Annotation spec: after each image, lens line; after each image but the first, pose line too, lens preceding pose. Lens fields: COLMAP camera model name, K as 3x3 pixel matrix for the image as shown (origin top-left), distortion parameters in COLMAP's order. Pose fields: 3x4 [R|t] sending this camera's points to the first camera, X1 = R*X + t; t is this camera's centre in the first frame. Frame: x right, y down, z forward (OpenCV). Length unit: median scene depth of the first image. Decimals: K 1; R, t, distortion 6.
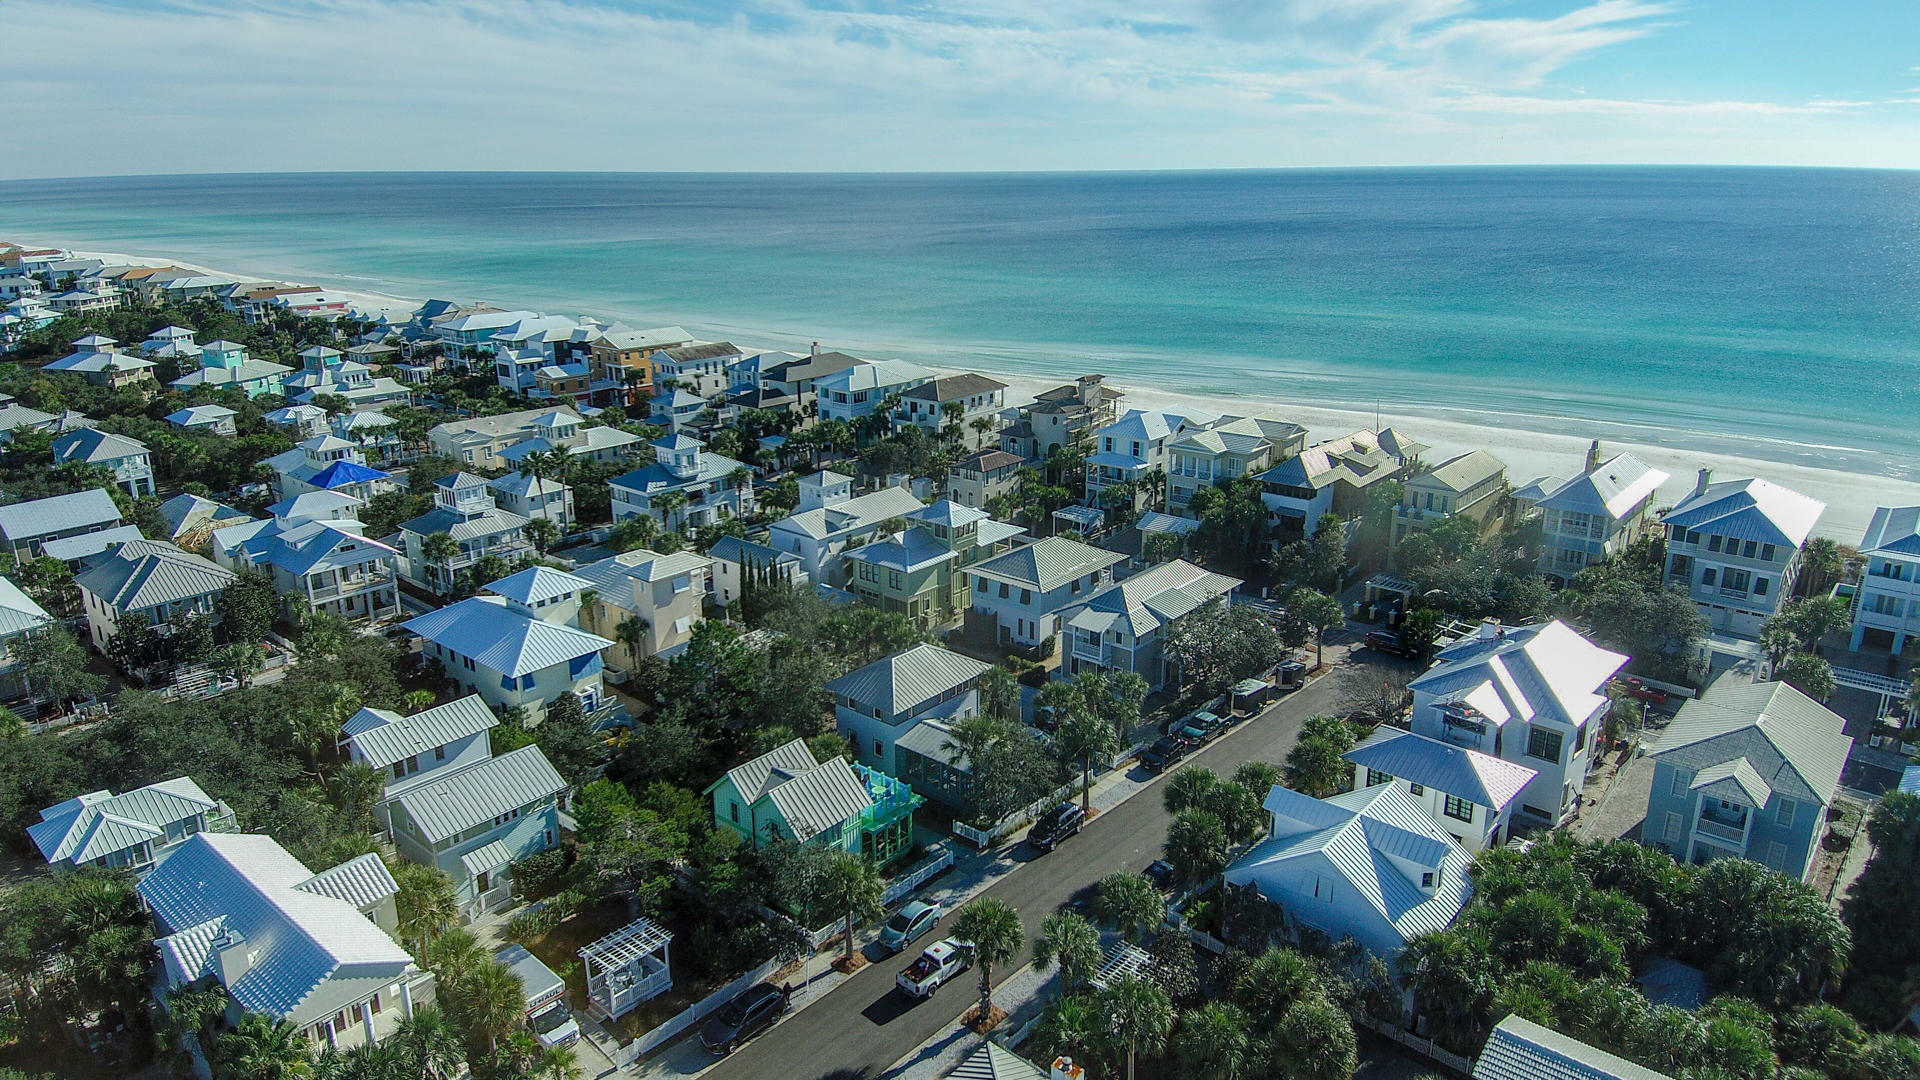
lens RADIAL K [[1194.5, 0, 967.4], [0, 1194.5, 527.0], [0, 0, 1]] dist [0.028334, -0.053702]
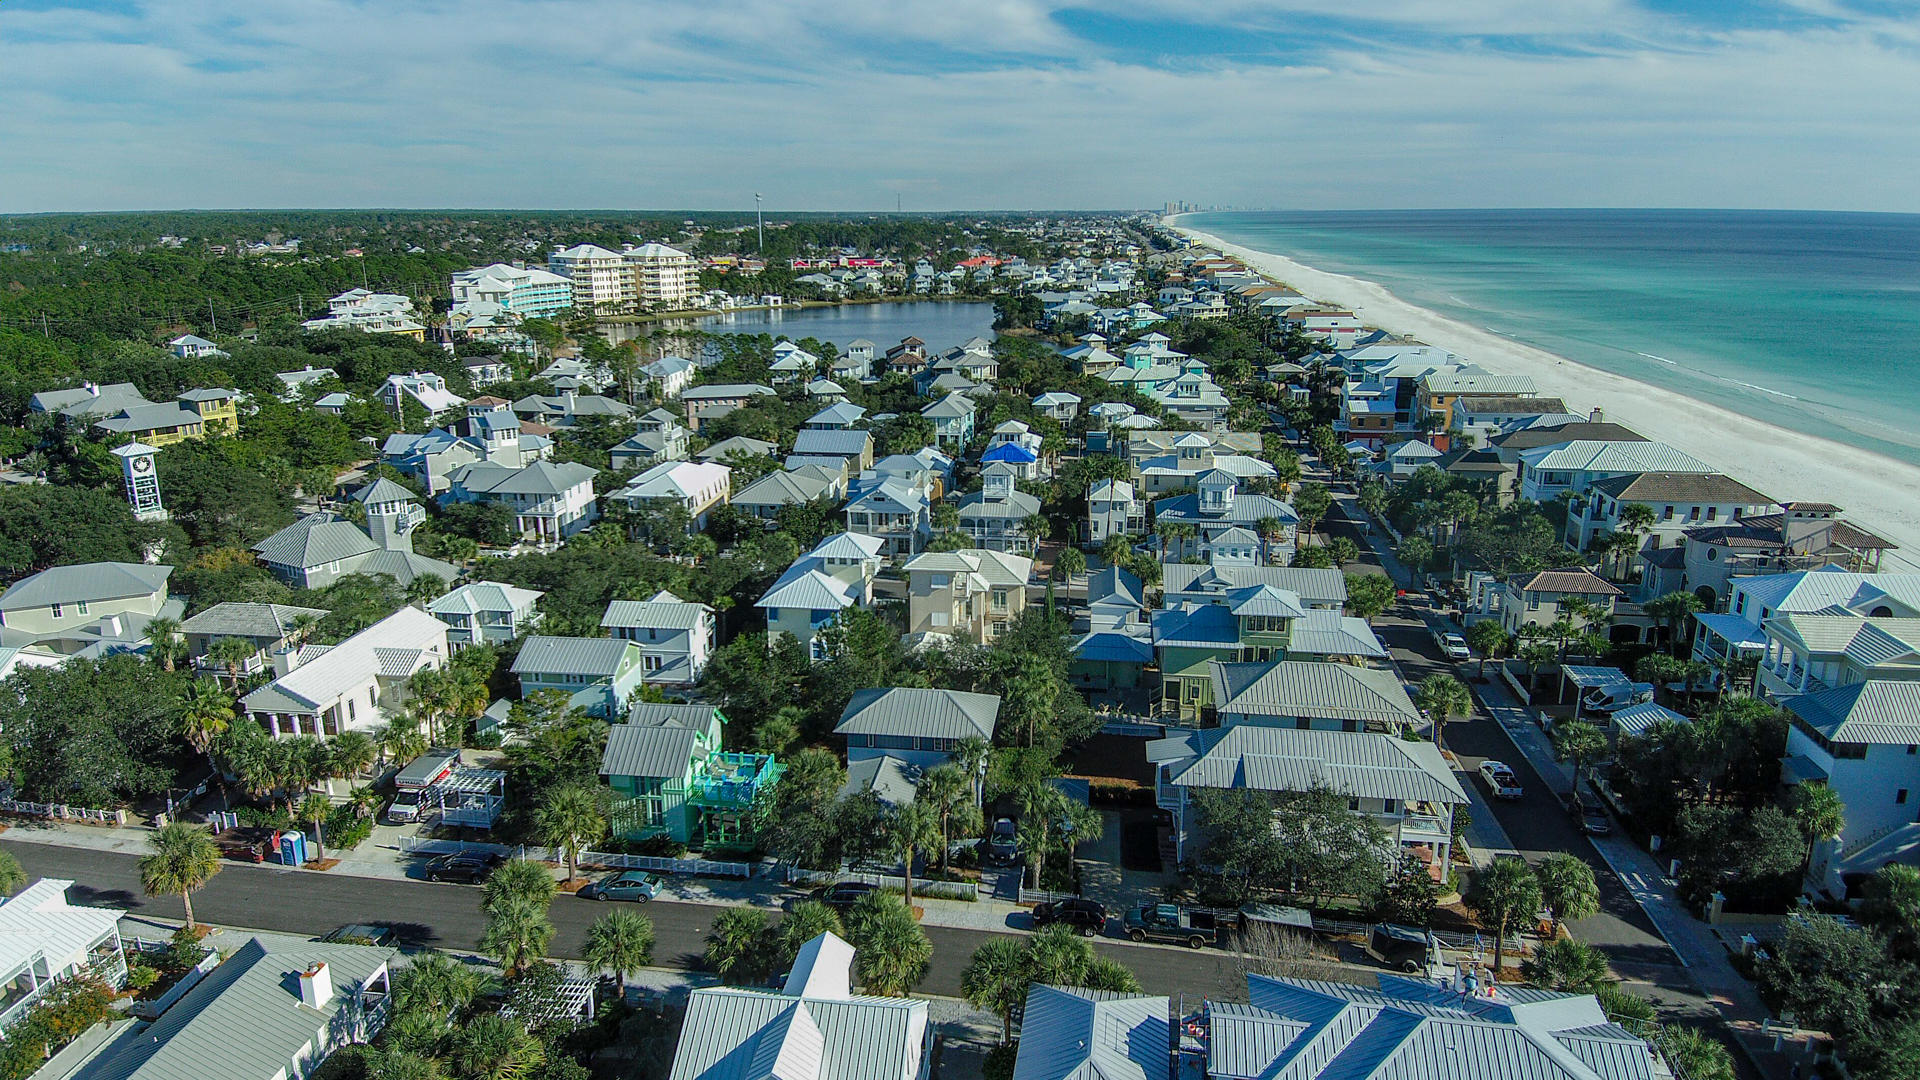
lens RADIAL K [[1194.5, 0, 974.4], [0, 1194.5, 556.1], [0, 0, 1]] dist [0.028334, -0.053702]
pose [[0.552988, 0.234479, -0.799515, 0.707239], [-0.239813, 0.963769, 0.116782, -0.119771], [0.797931, 0.127155, 0.589184, 0.439021]]
